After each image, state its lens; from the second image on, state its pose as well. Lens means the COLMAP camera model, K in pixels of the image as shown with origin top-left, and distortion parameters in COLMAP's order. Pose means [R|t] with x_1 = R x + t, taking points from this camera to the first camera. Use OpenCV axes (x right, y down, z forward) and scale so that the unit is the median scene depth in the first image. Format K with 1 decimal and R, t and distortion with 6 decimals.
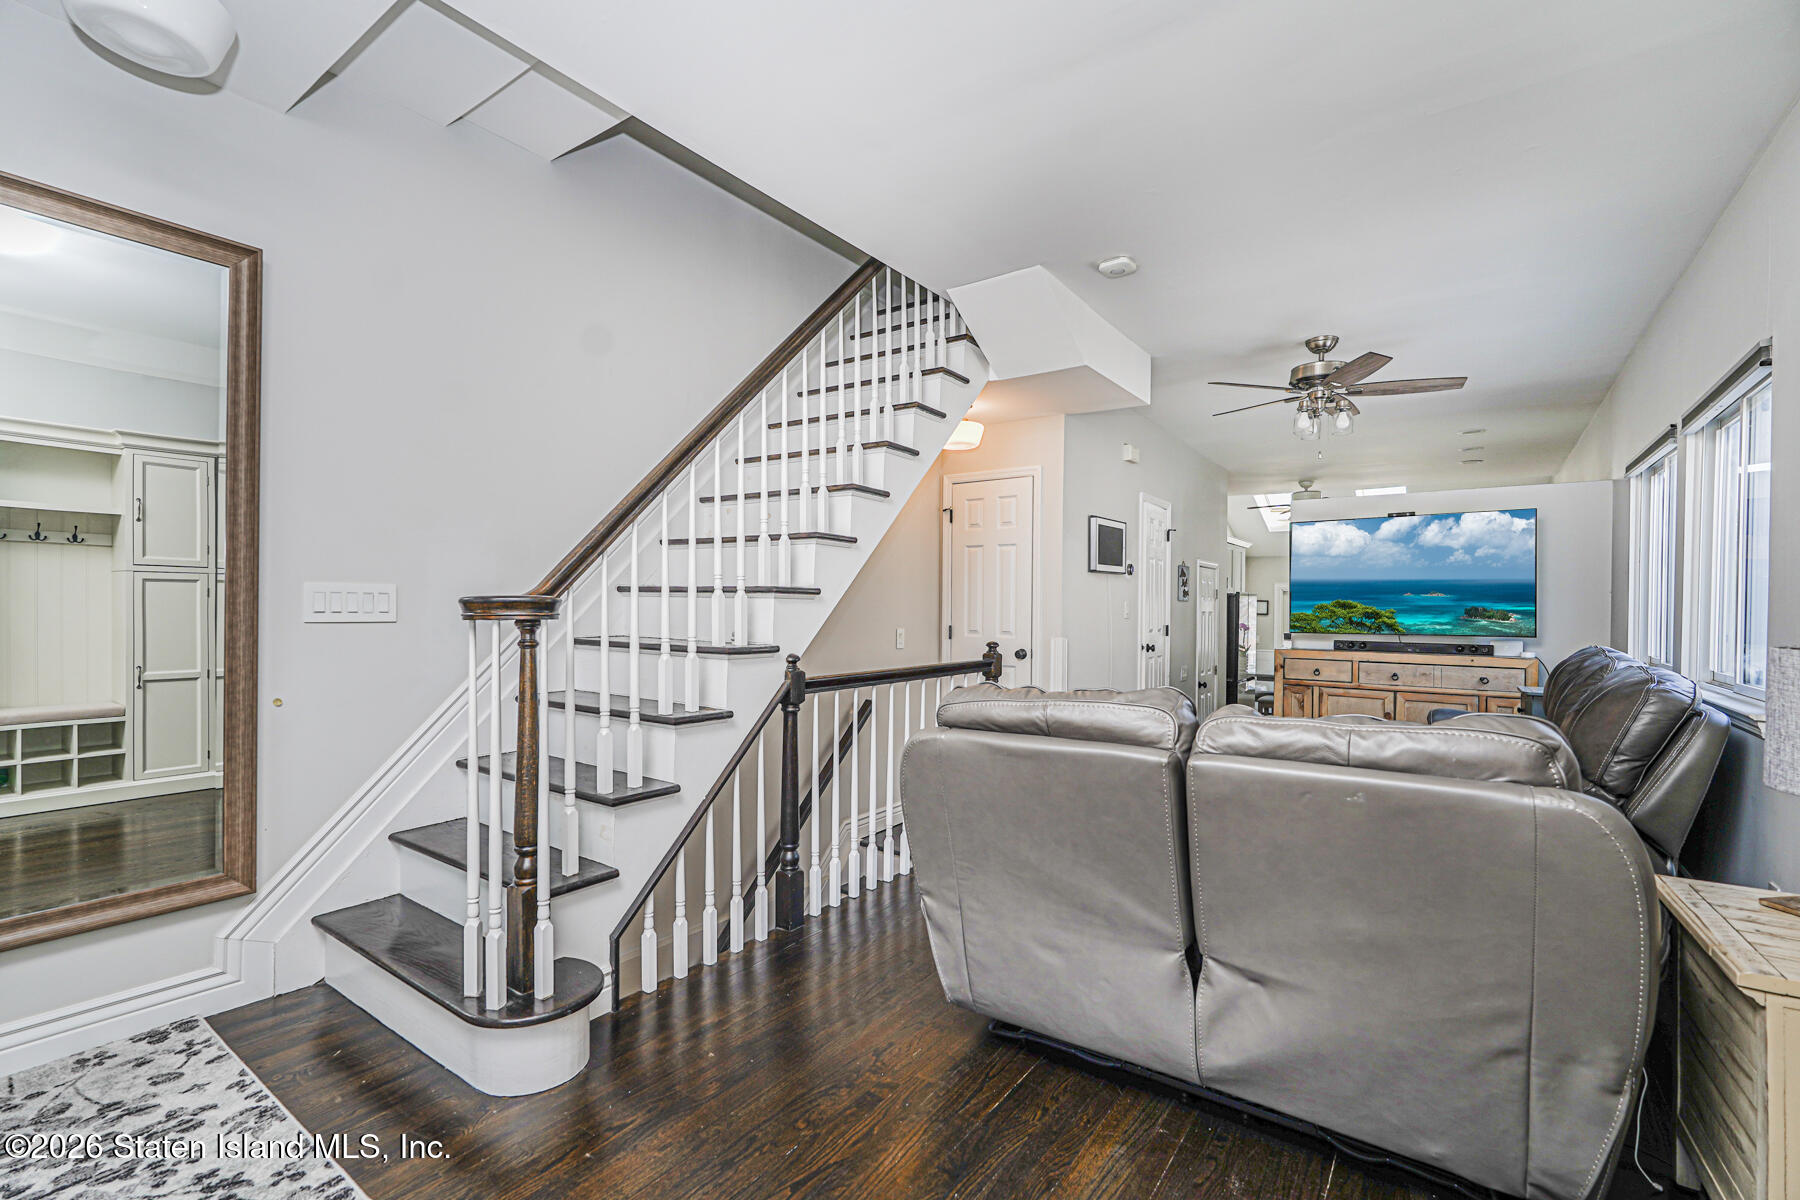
lens RADIAL K [[792.8, 0, 899.8], [0, 792.8, 609.1], [0, 0, 1]] dist [-0.005664, 0.001035]
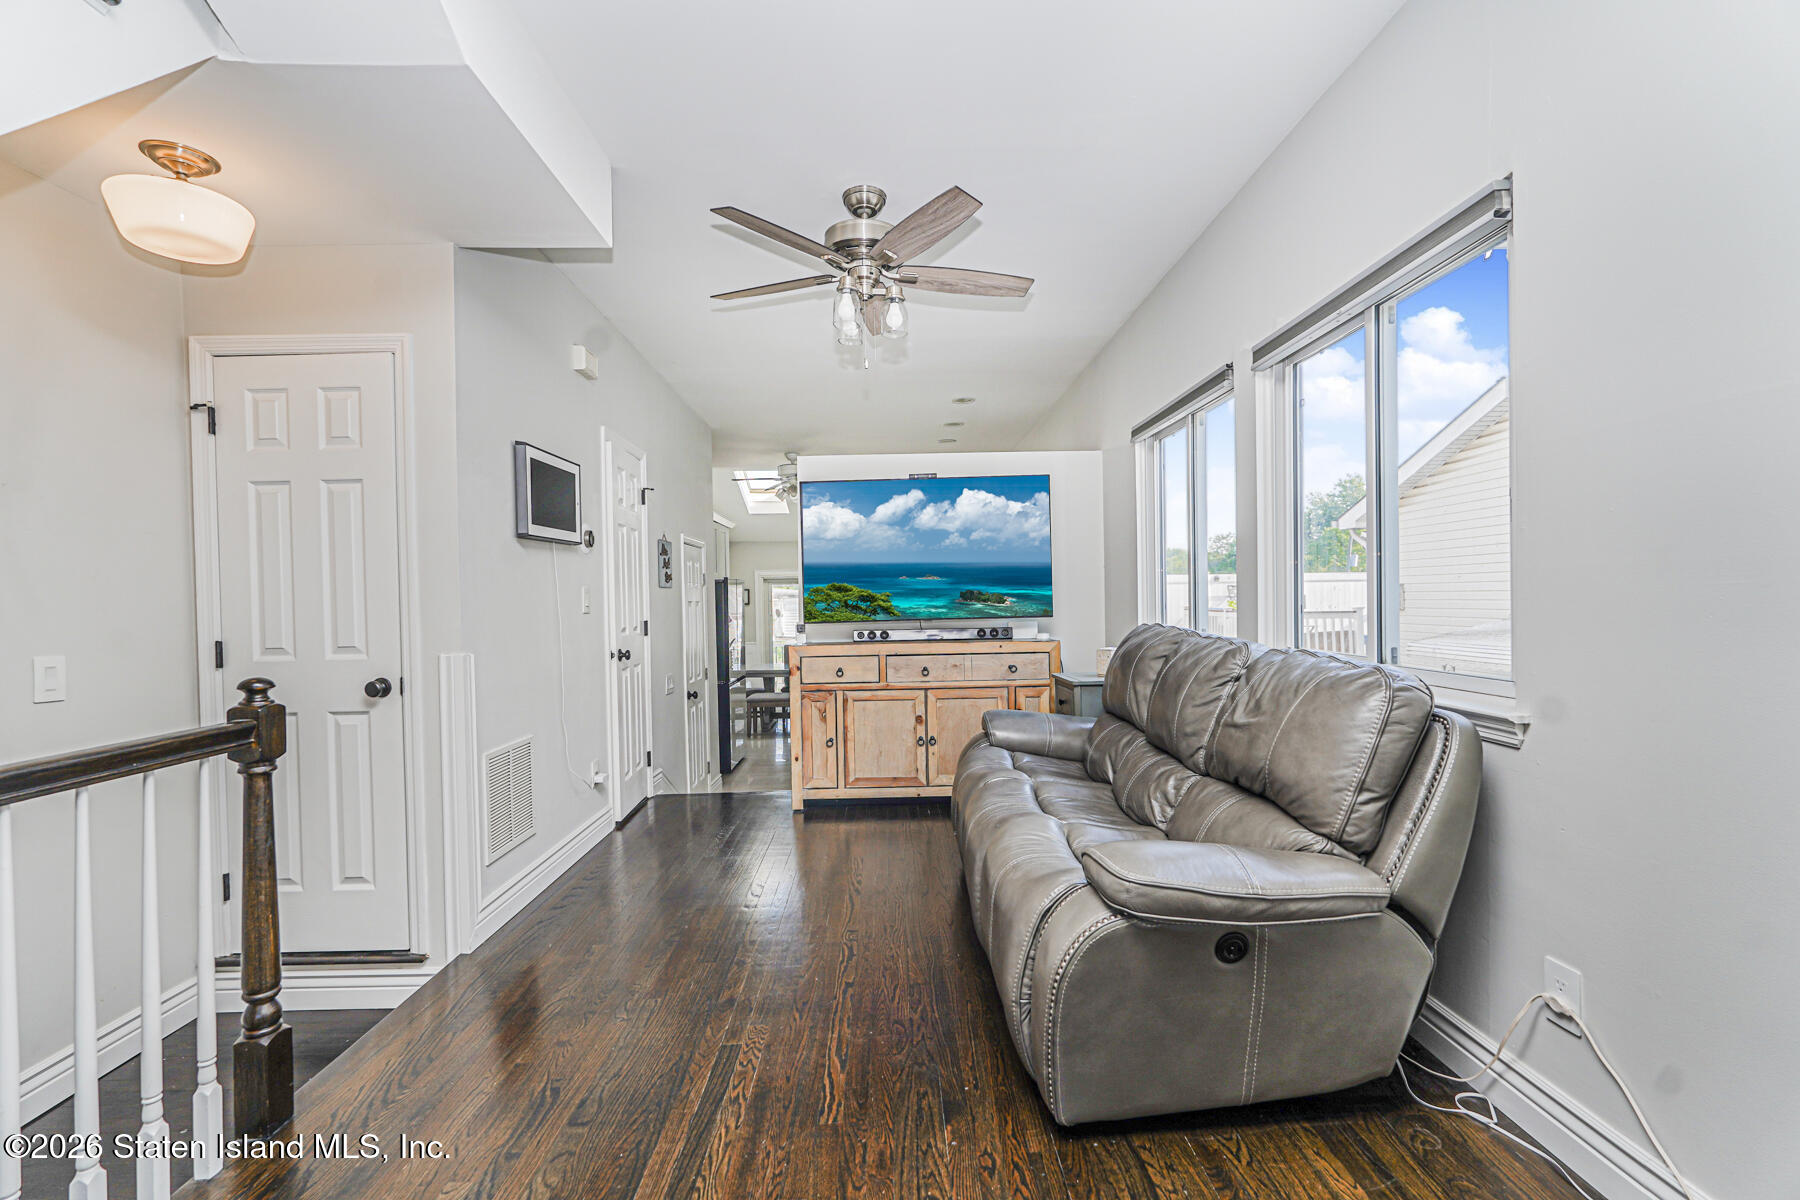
lens RADIAL K [[792.8, 0, 902.1], [0, 792.8, 602.8], [0, 0, 1]] dist [-0.005664, 0.001035]
pose [[0.796632, -0.030239, 0.603708, 0.109992], [0.031270, 0.999472, 0.008800, 0.005974], [-0.603655, 0.011868, 0.797157, 0.355218]]
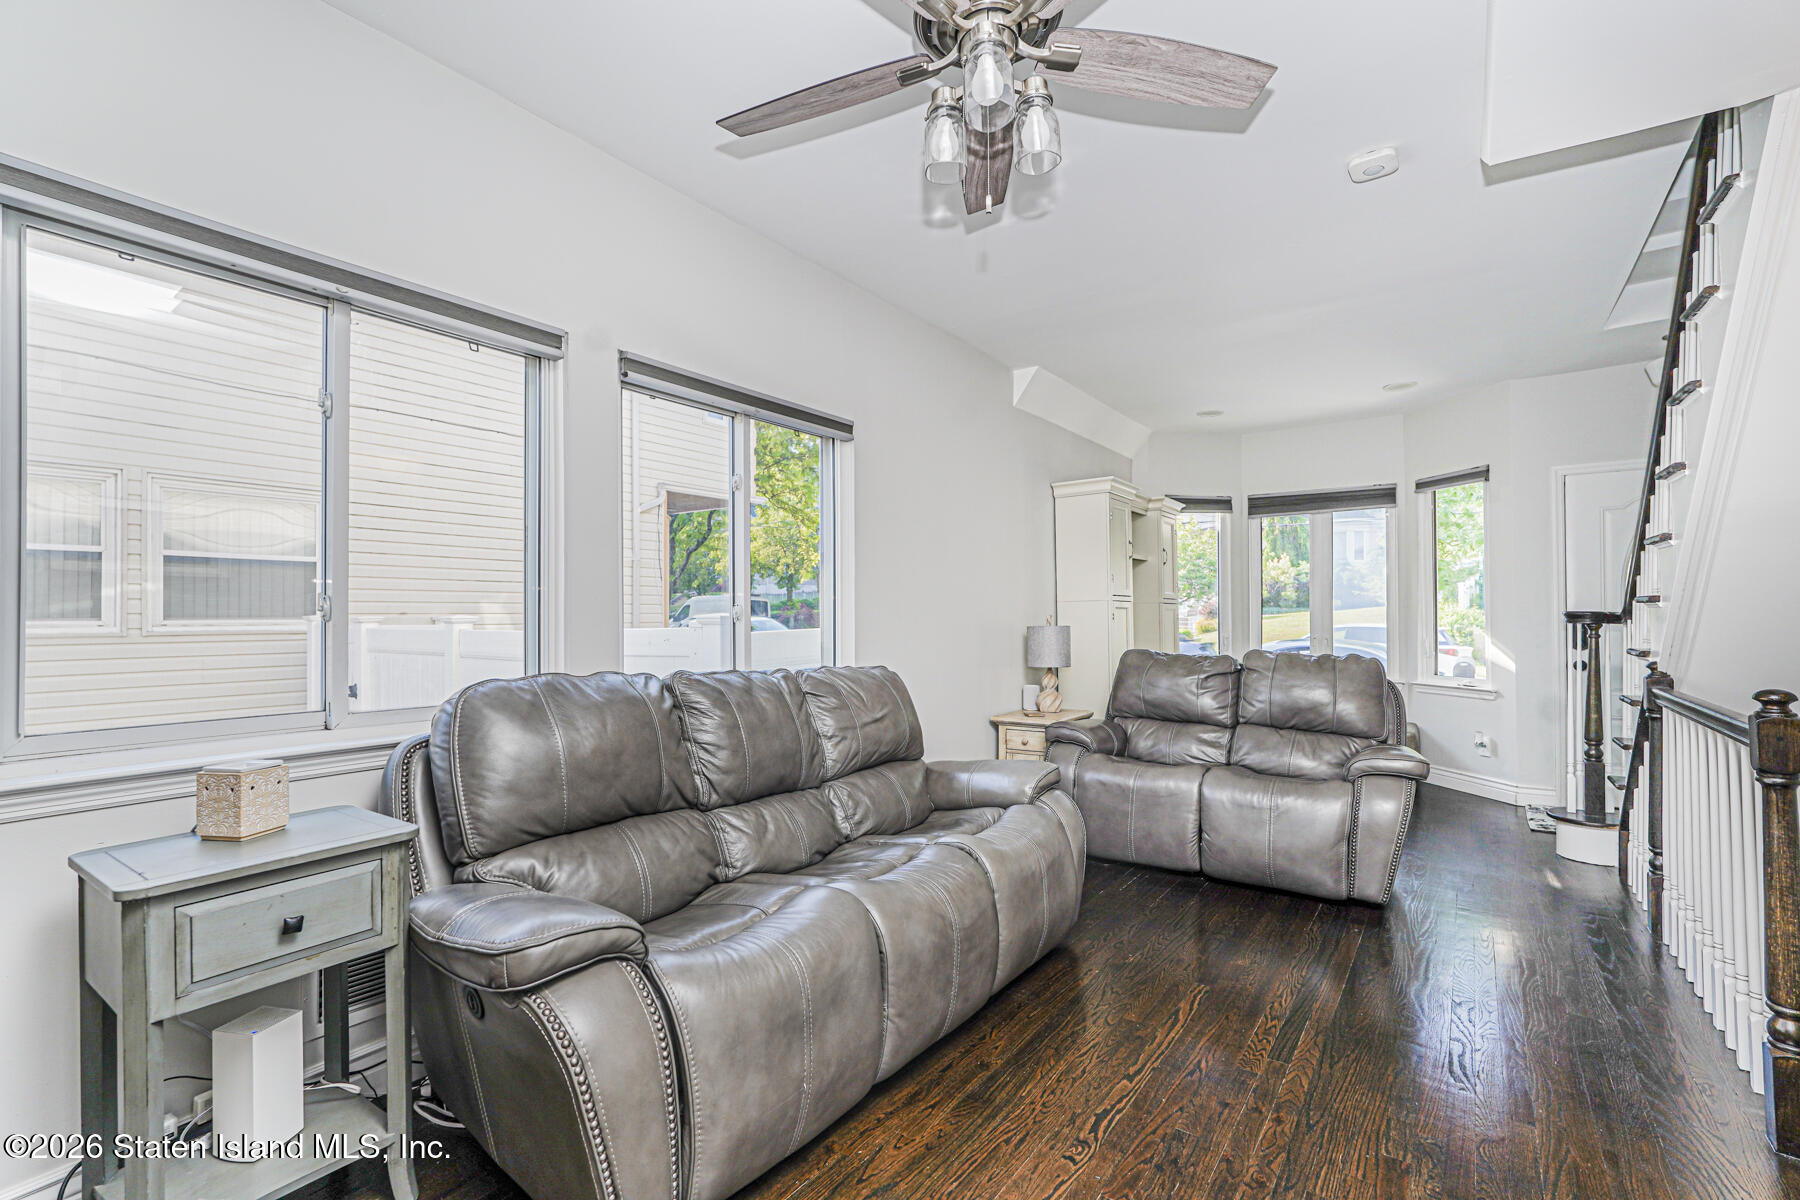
lens RADIAL K [[792.8, 0, 900.2], [0, 792.8, 610.1], [0, 0, 1]] dist [-0.005664, 0.001035]
pose [[-1.000000, 0.000384, -0.000702, 0.460890], [0.000390, 0.999962, -0.008761, 0.003474], [0.000698, -0.008761, -0.999961, 1.116185]]
